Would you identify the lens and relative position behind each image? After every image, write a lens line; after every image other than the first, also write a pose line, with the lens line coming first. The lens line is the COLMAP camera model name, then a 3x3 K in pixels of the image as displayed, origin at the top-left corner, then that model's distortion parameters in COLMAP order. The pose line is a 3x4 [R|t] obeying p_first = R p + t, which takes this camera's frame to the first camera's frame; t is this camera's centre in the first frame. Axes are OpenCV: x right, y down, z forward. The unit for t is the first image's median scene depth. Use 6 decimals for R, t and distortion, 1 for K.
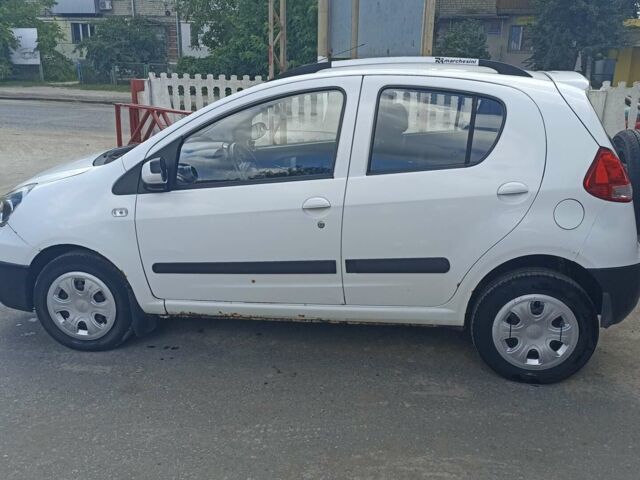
lens RADIAL K [[630.3, 0, 320.1], [0, 630.3, 240.5], [0, 0, 1]] dist [0.056901, 0.000000]
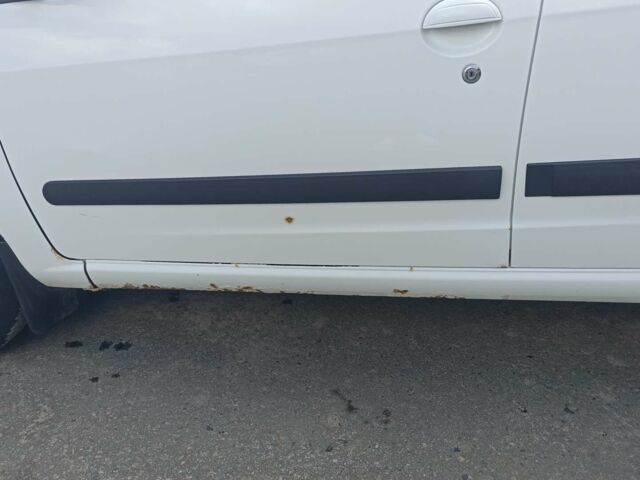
lens RADIAL K [[630.3, 0, 319.2], [0, 630.3, 239.7], [0, 0, 1]] dist [0.056901, 0.000000]
pose [[0.998601, -0.039268, 0.035399, -0.098969], [0.030949, 0.977046, 0.210766, -0.010211], [-0.042863, -0.209376, 0.976895, 0.574404]]
